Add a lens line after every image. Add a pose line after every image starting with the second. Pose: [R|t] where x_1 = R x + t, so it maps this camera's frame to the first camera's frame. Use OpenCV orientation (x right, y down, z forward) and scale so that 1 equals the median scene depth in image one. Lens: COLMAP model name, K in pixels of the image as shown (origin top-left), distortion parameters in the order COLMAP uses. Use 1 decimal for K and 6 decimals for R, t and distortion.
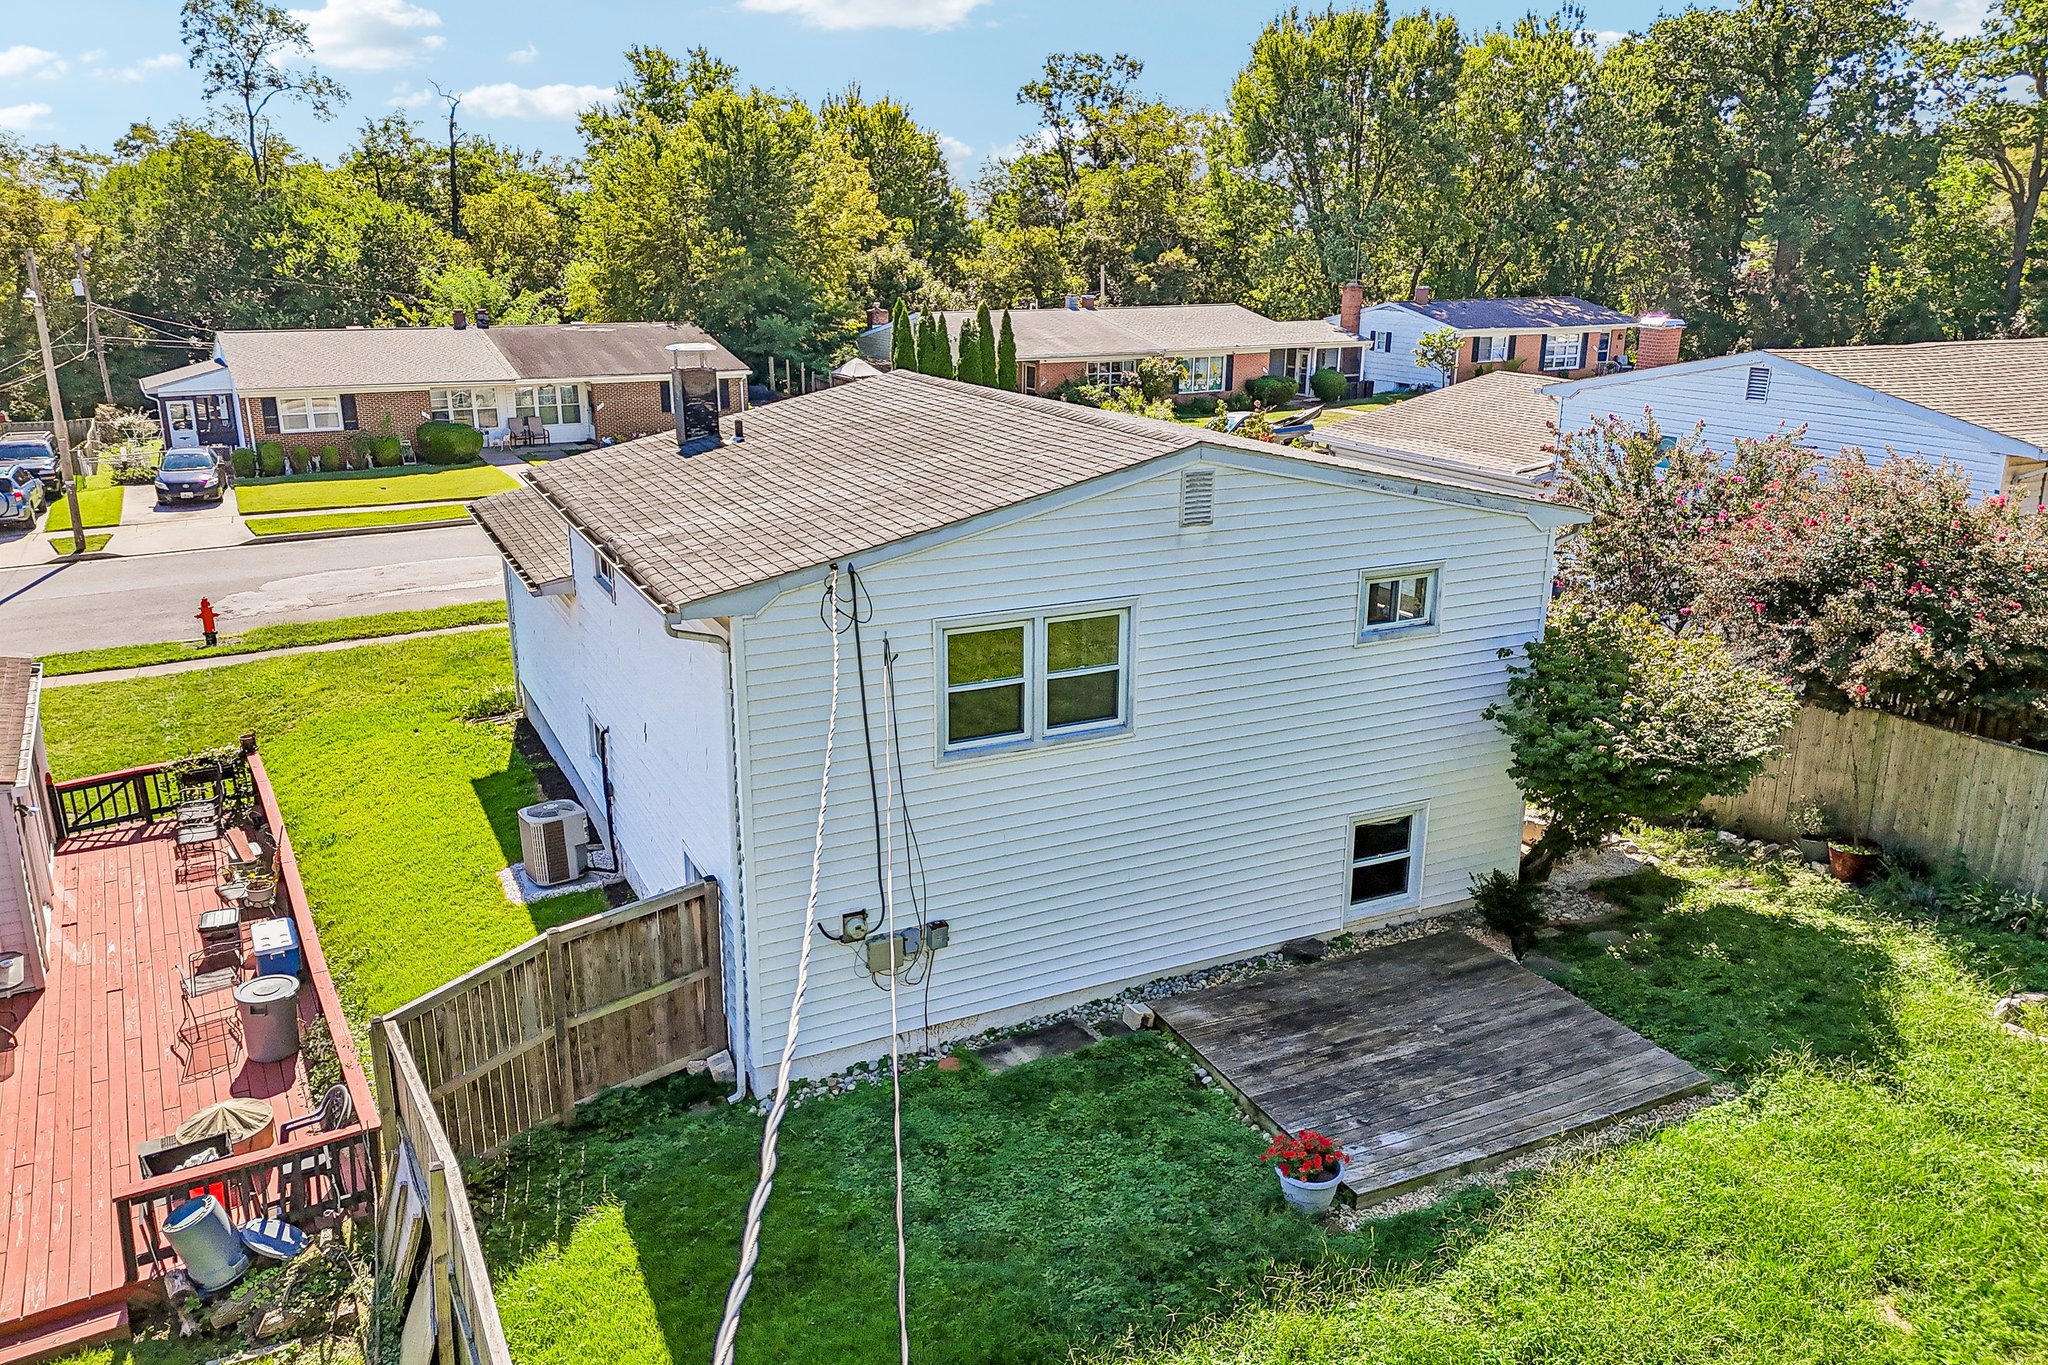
lens RADIAL K [[1488.7, 0, 1011.7], [0, 1488.7, 690.4], [0, 0, 1]] dist [0.051667, -0.043947]
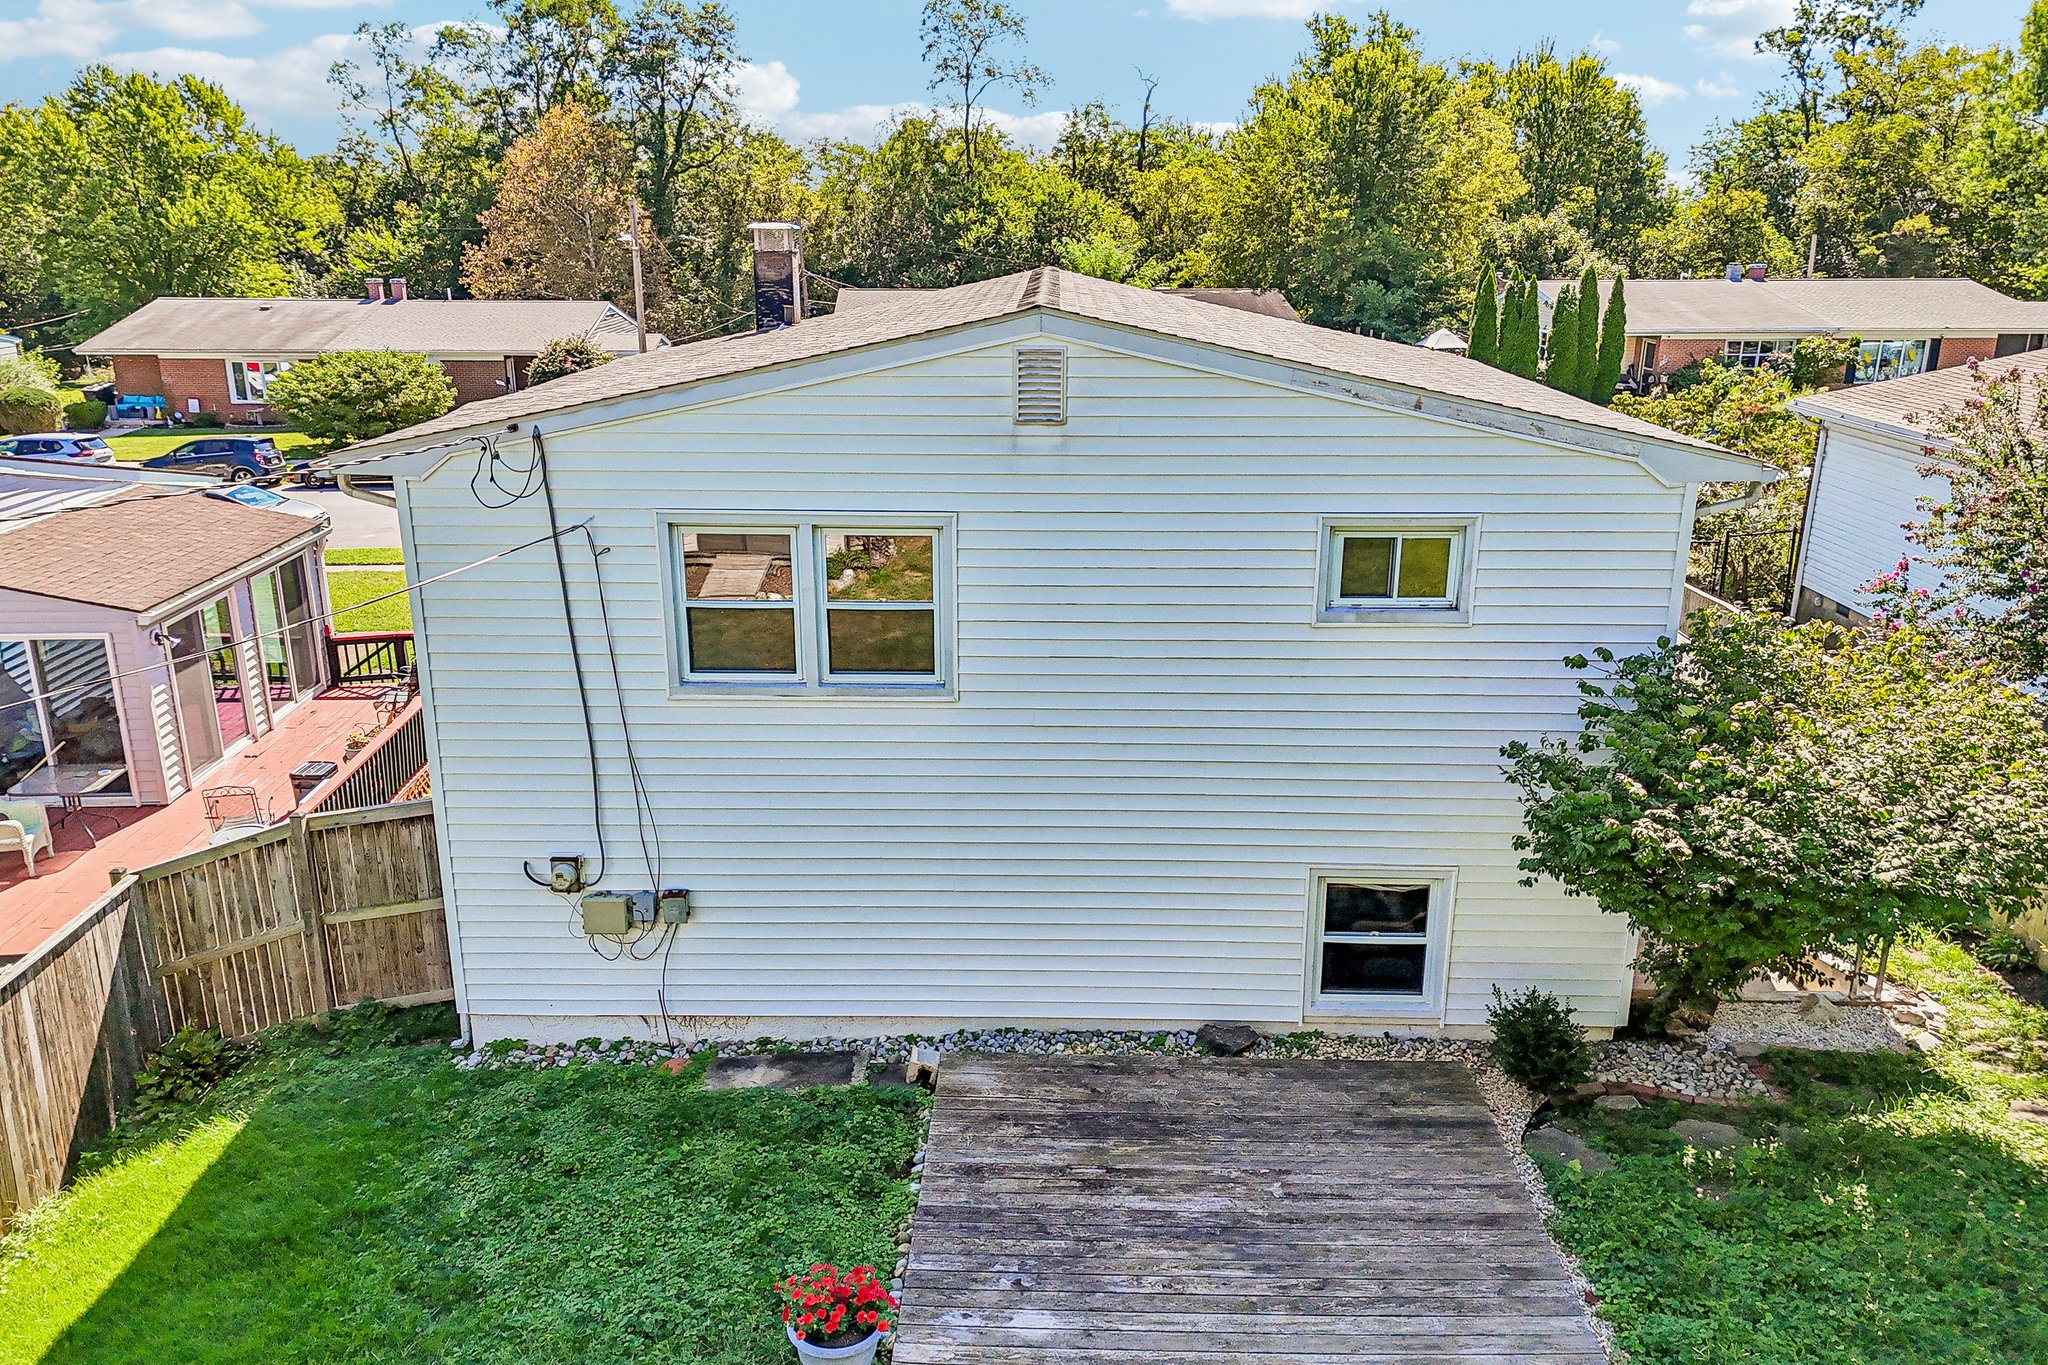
lens RADIAL K [[1488.7, 0, 1021.3], [0, 1488.7, 688.2], [0, 0, 1]] dist [0.051667, -0.043947]
pose [[0.890696, 0.133692, -0.434496, 0.383925], [-0.132581, 0.990622, 0.033025, -0.004344], [0.434836, 0.028190, 0.900068, 0.290373]]
